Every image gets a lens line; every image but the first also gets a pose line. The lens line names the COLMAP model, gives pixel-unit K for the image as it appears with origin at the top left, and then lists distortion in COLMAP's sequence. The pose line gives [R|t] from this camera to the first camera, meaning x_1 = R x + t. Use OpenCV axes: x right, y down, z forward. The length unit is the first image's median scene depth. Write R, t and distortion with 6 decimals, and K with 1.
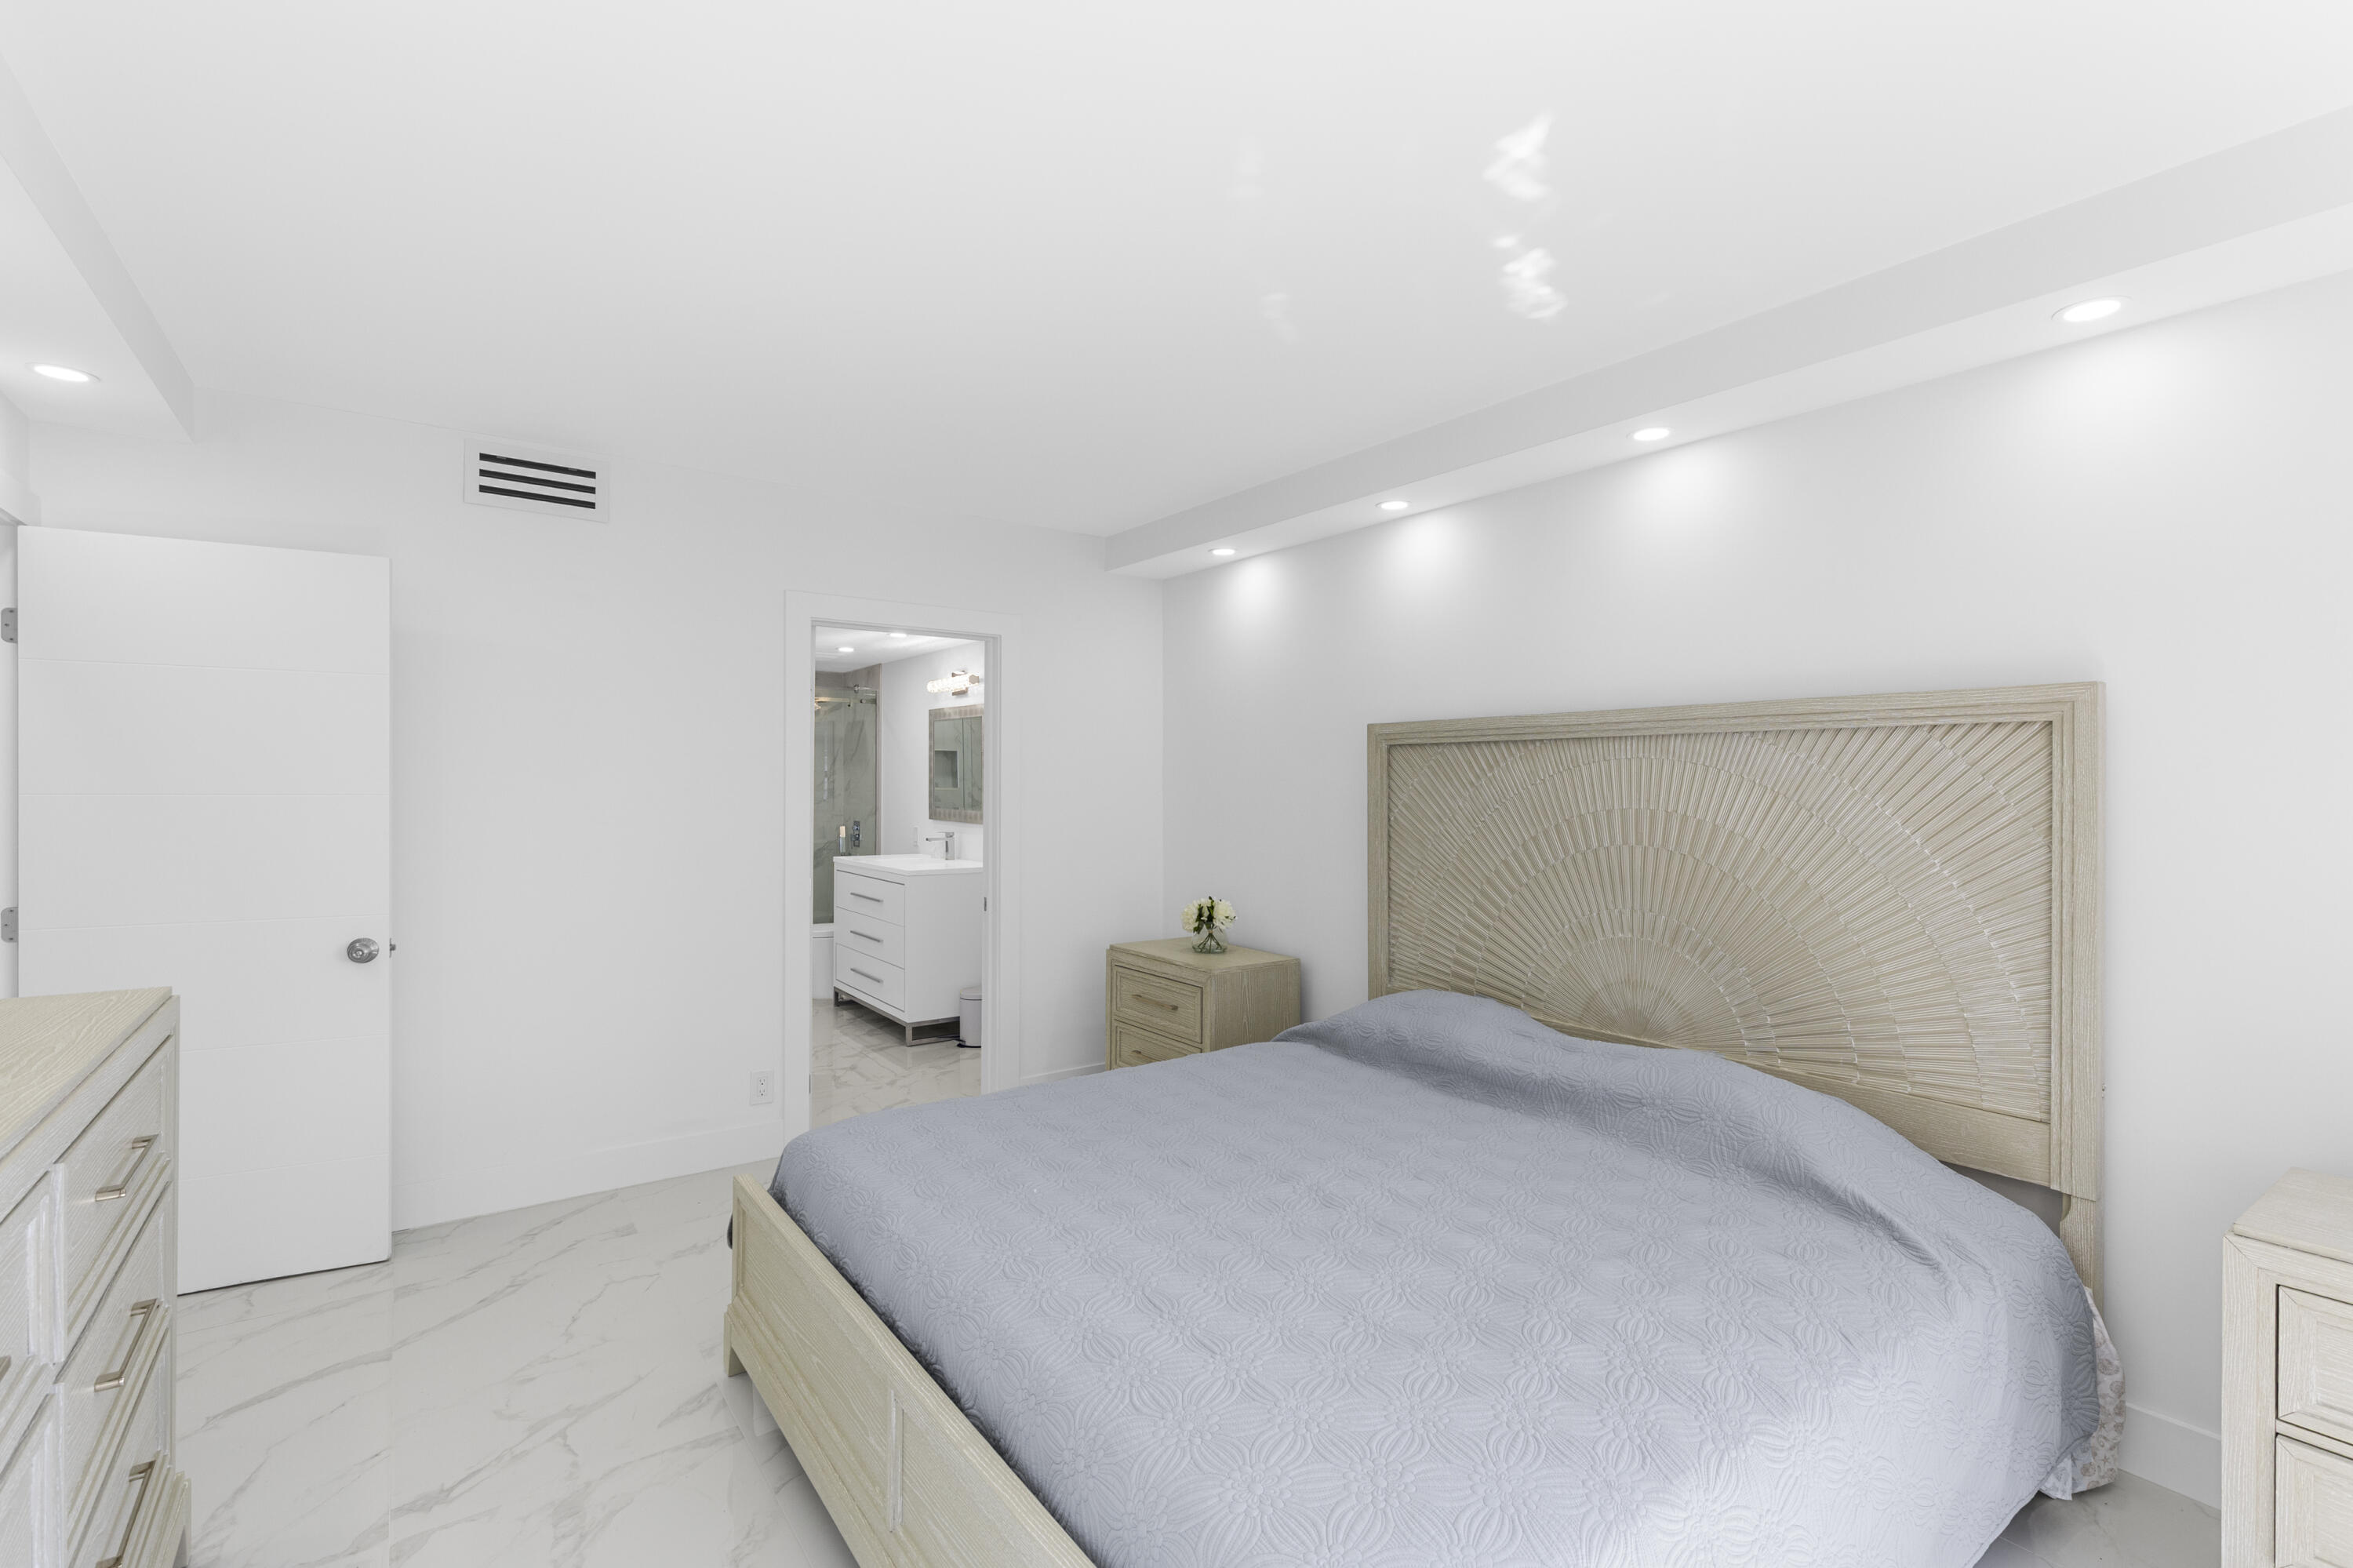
lens RADIAL K [[1062.2, 0, 1185.6], [0, 1062.2, 790.6], [0, 0, 1]] dist [0.012347, -0.002622]
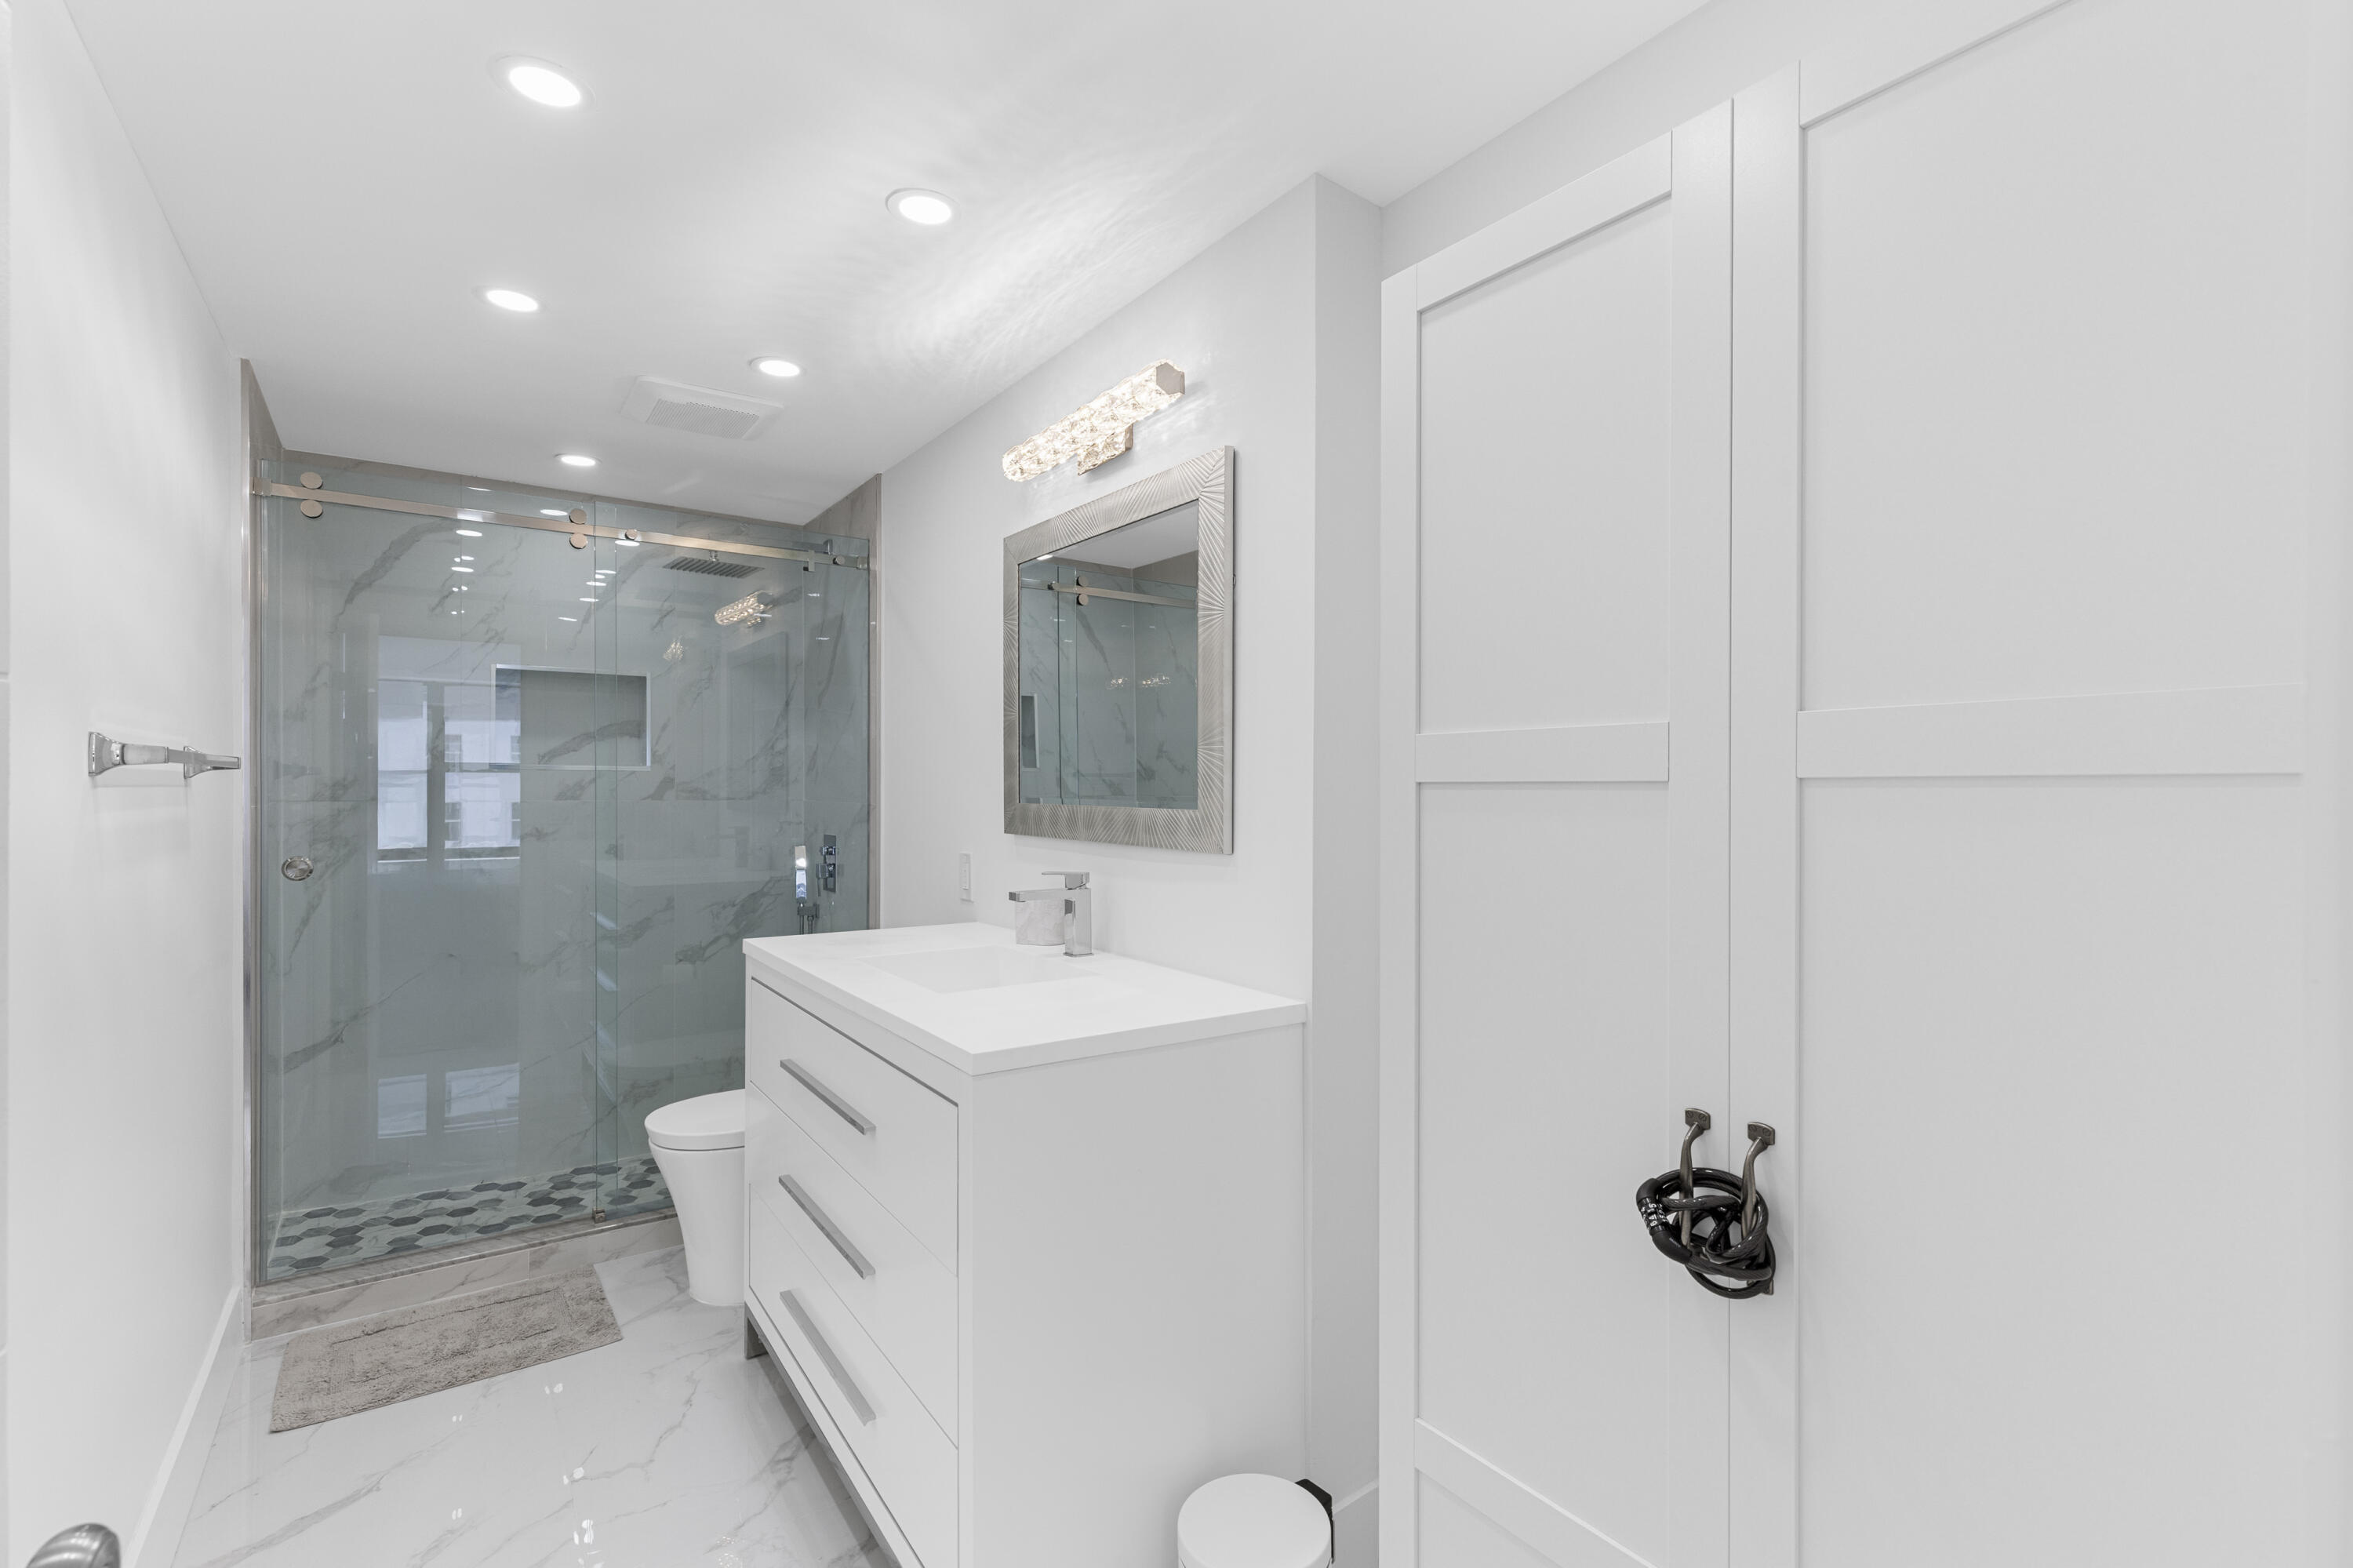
lens RADIAL K [[1062.2, 0, 1171.4], [0, 1062.2, 792.0], [0, 0, 1]] dist [0.012347, -0.002622]
pose [[0.999403, -0.015967, -0.030626, -0.170028], [0.016188, 0.999845, 0.006981, 0.010411], [0.030510, -0.007473, 0.999507, 0.620747]]
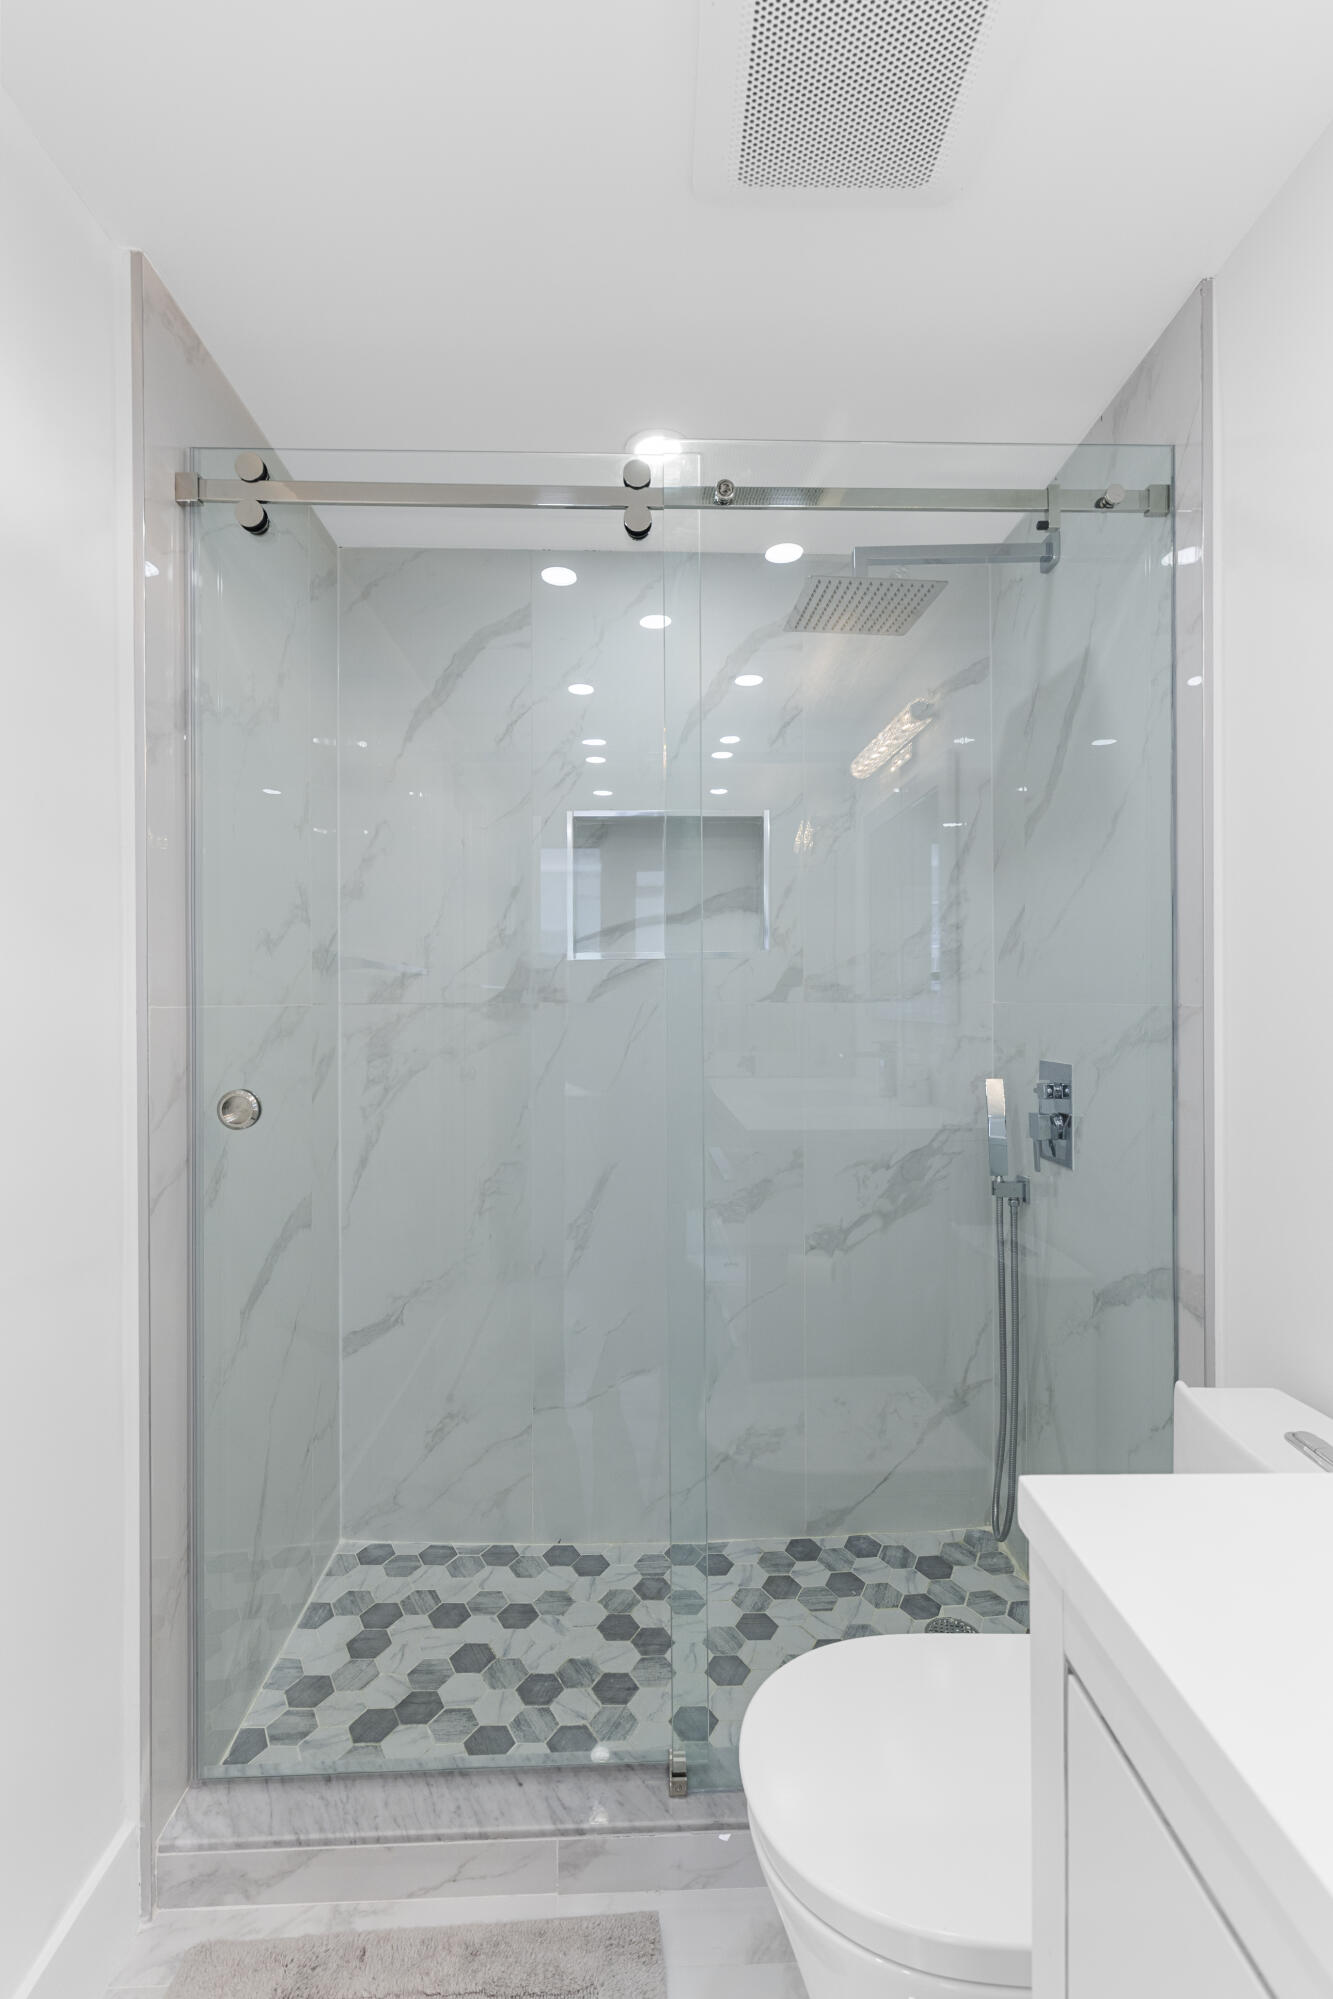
lens RADIAL K [[902.4, 0, 669.4], [0, 902.4, 1004.0], [0, 0, 1]] dist [0.012347, -0.002622]
pose [[0.814312, -0.021543, -0.580028, -0.289639], [0.022664, 0.999729, -0.005313, 0.014947], [0.579985, -0.008820, 0.814579, 0.860940]]
